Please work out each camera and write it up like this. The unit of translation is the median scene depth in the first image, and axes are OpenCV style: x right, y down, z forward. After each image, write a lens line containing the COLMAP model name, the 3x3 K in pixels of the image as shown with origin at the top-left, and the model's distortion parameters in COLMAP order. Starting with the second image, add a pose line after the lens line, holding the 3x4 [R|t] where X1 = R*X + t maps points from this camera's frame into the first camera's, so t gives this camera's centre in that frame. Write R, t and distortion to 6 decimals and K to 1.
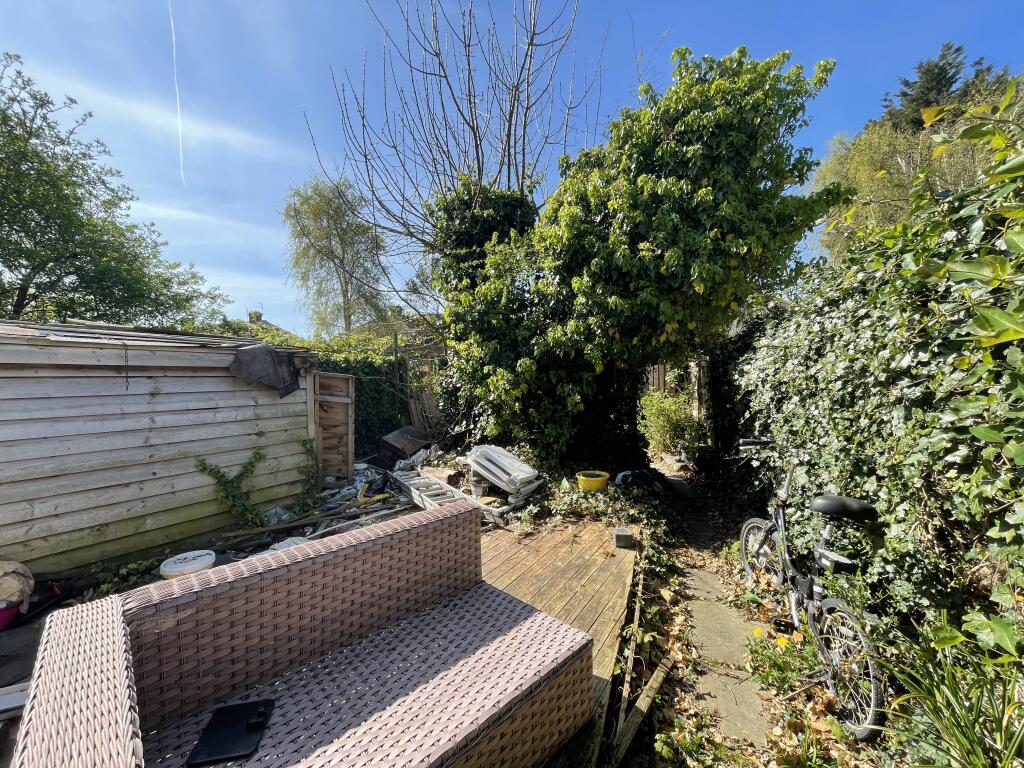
lens RADIAL K [[413.8, 0, 509.9], [0, 413.8, 380.0], [0, 0, 1]] dist [-0.003625, -0.000114]
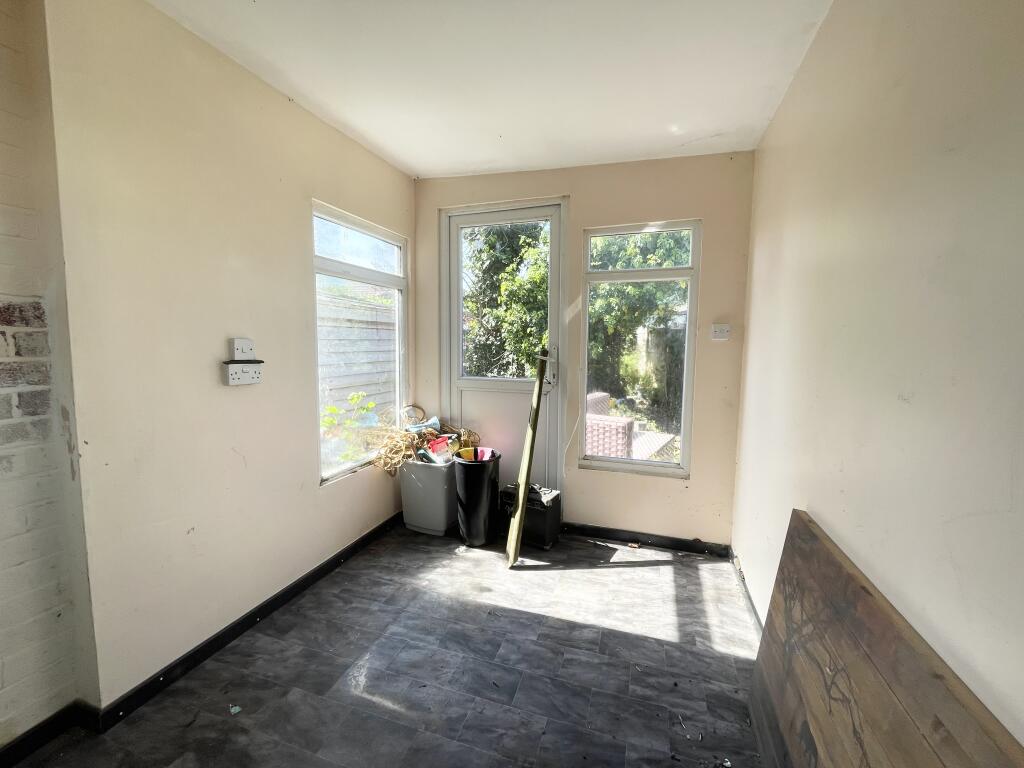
lens RADIAL K [[413.8, 0, 509.9], [0, 413.8, 380.0], [0, 0, 1]] dist [-0.003625, -0.000114]
pose [[0.978614, -0.001400, 0.205700, -0.547976], [-0.015657, 0.996569, 0.081271, 0.039122], [-0.205108, -0.082754, 0.975235, -0.517111]]
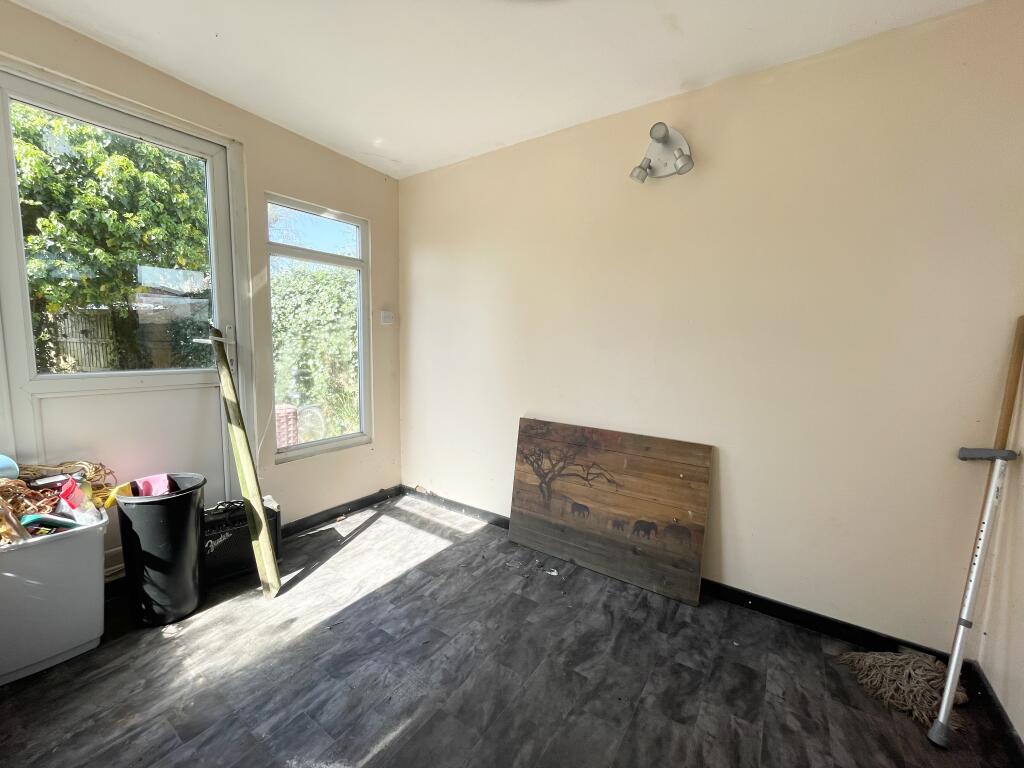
lens RADIAL K [[413.8, 0, 509.9], [0, 413.8, 380.0], [0, 0, 1]] dist [-0.003625, -0.000114]
pose [[0.074632, -0.082041, 0.993831, -0.866790], [-0.008869, 0.996516, 0.082929, 0.062416], [-0.997172, -0.015004, 0.073644, -0.264532]]
